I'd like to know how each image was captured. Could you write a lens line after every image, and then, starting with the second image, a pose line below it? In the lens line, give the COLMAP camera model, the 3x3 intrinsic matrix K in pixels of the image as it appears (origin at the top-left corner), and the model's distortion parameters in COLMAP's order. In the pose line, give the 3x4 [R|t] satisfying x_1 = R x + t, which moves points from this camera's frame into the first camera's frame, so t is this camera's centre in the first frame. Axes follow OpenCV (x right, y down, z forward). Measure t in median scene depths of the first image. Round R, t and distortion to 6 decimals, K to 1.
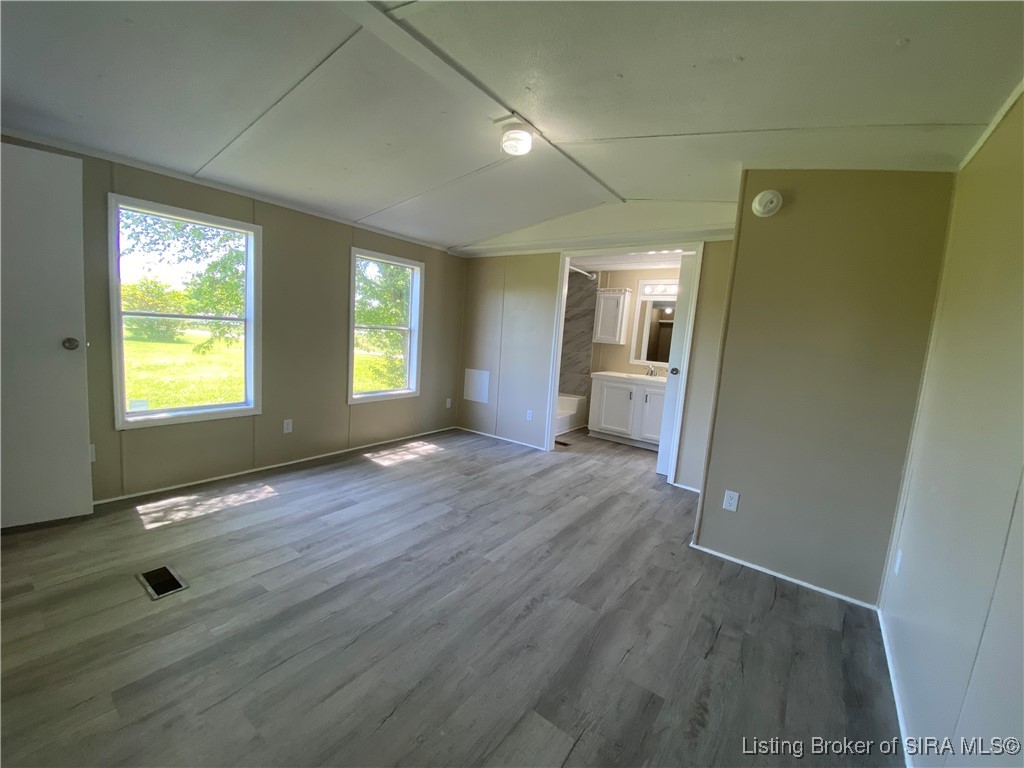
lens RADIAL K [[418.3, 0, 497.1], [0, 418.3, 384.8], [0, 0, 1]] dist [-0.001682, -0.012935]
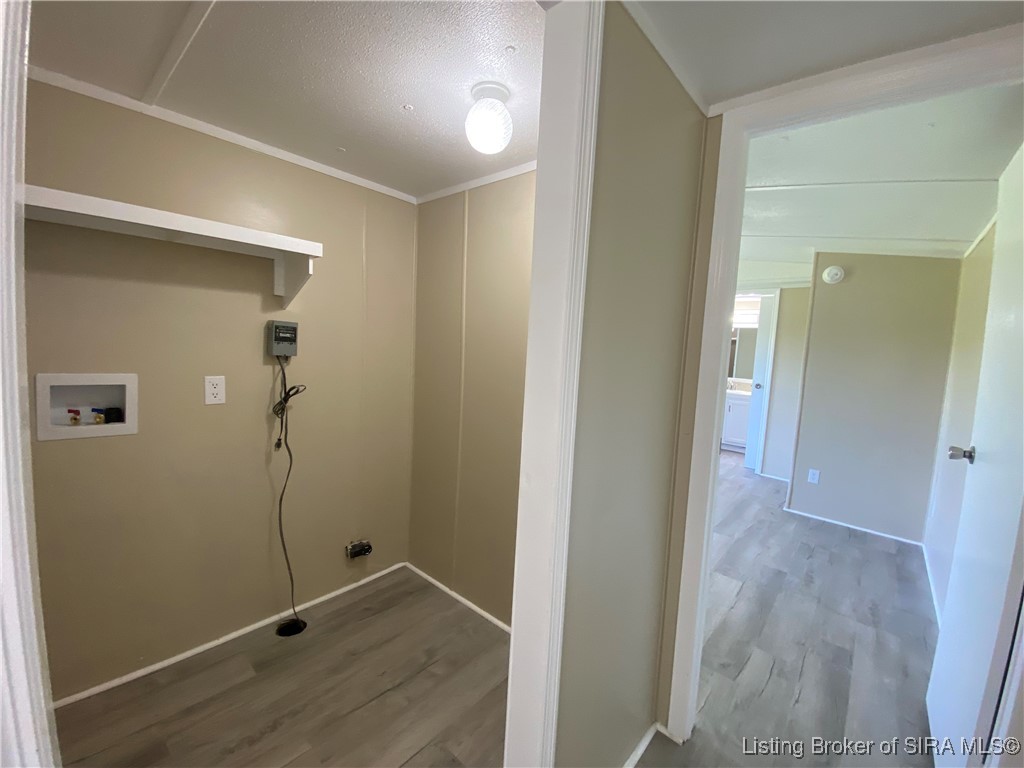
lens RADIAL K [[419.4, 0, 510.0], [0, 419.4, 380.4], [0, 0, 1]] dist [0.021769, -0.021483]
pose [[0.997542, -0.006068, -0.069810, -0.366286], [0.002811, 0.998907, -0.046655, 0.012415], [0.070017, 0.046344, 0.996469, -0.517465]]
